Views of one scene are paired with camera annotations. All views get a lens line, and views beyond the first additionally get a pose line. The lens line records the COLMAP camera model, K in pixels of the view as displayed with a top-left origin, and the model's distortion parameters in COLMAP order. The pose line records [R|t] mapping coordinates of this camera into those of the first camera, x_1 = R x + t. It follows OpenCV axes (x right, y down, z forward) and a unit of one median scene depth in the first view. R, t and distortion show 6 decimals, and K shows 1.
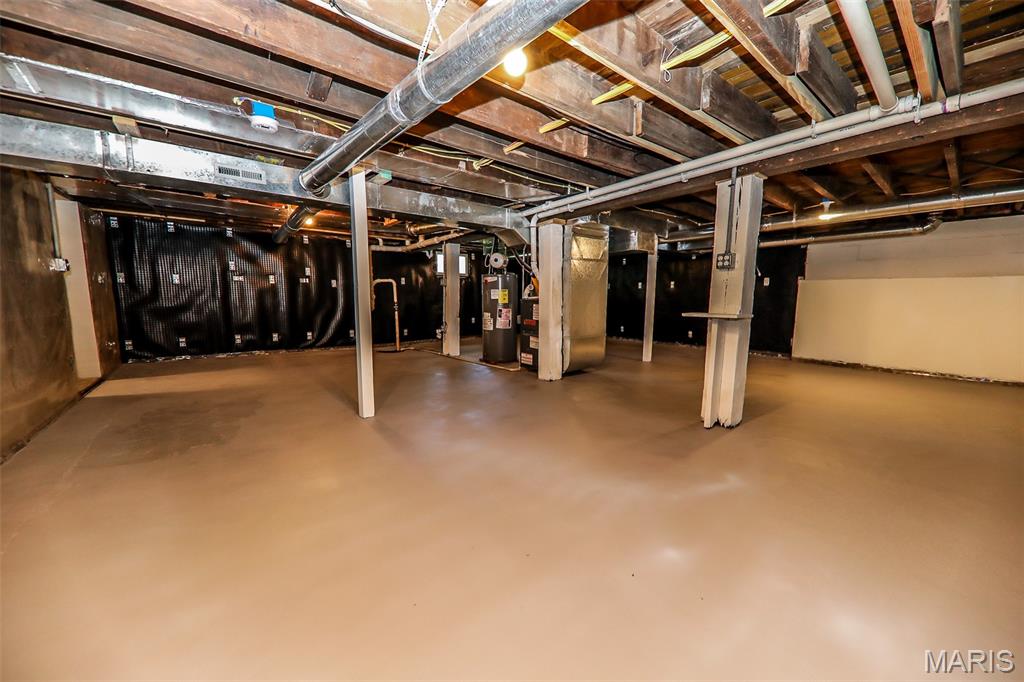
lens RADIAL K [[391.3, 0, 513.9], [0, 391.3, 341.5], [0, 0, 1]] dist [0.010476, -0.006858]
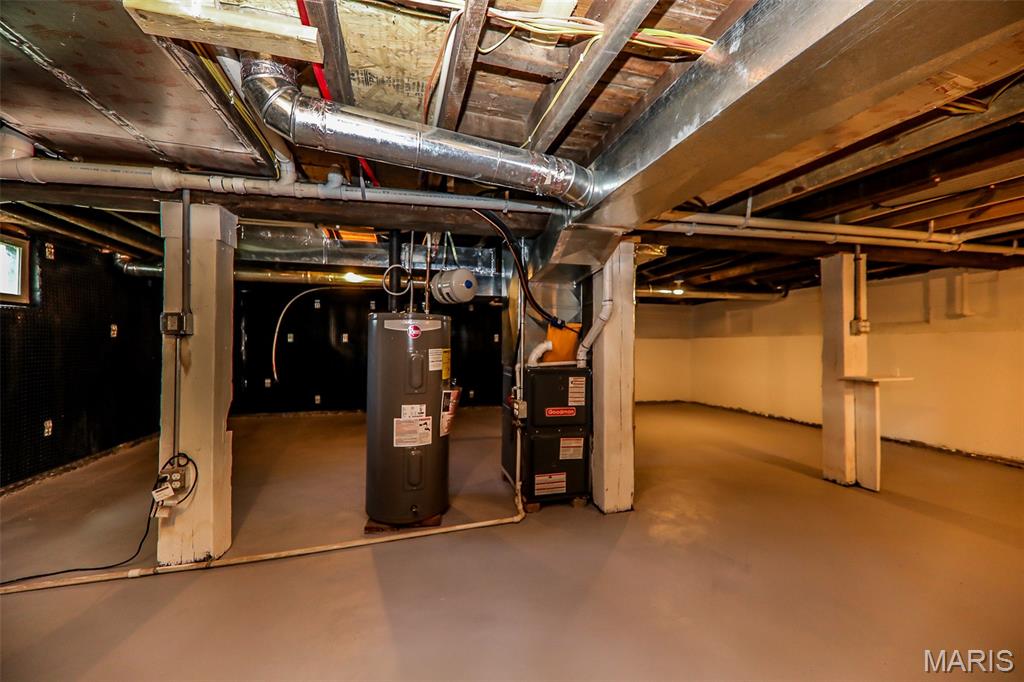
lens RADIAL K [[391.3, 0, 513.9], [0, 391.3, 341.5], [0, 0, 1]] dist [0.010476, -0.006858]
pose [[0.394304, 0.007852, 0.918946, -0.462297], [0.107631, 0.992687, -0.054665, -0.119134], [-0.912655, 0.120462, 0.390576, 0.822790]]
